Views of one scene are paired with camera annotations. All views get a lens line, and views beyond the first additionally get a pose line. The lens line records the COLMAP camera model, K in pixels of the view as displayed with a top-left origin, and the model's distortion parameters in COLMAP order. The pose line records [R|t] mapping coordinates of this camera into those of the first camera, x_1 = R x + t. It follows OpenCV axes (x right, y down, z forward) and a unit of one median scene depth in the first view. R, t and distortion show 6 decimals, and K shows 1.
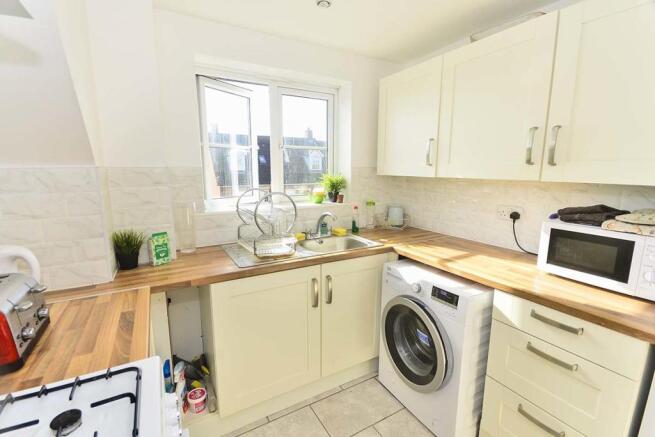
lens RADIAL K [[295.7, 0, 327.5], [0, 295.7, 218.5], [0, 0, 1]] dist [0.001837, -0.009883]
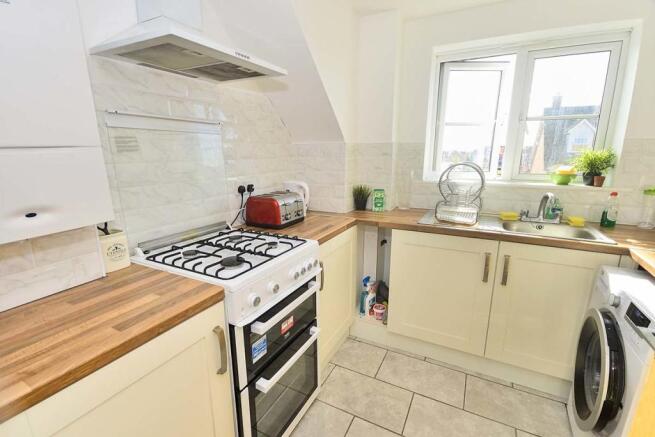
lens RADIAL K [[295.7, 0, 327.5], [0, 295.7, 218.5], [0, 0, 1]] dist [0.001837, -0.009883]
pose [[0.537991, 0.177764, -0.823993, 0.417232], [-0.134222, 0.983105, 0.124456, 0.035976], [0.832196, 0.043642, 0.552762, 0.006449]]
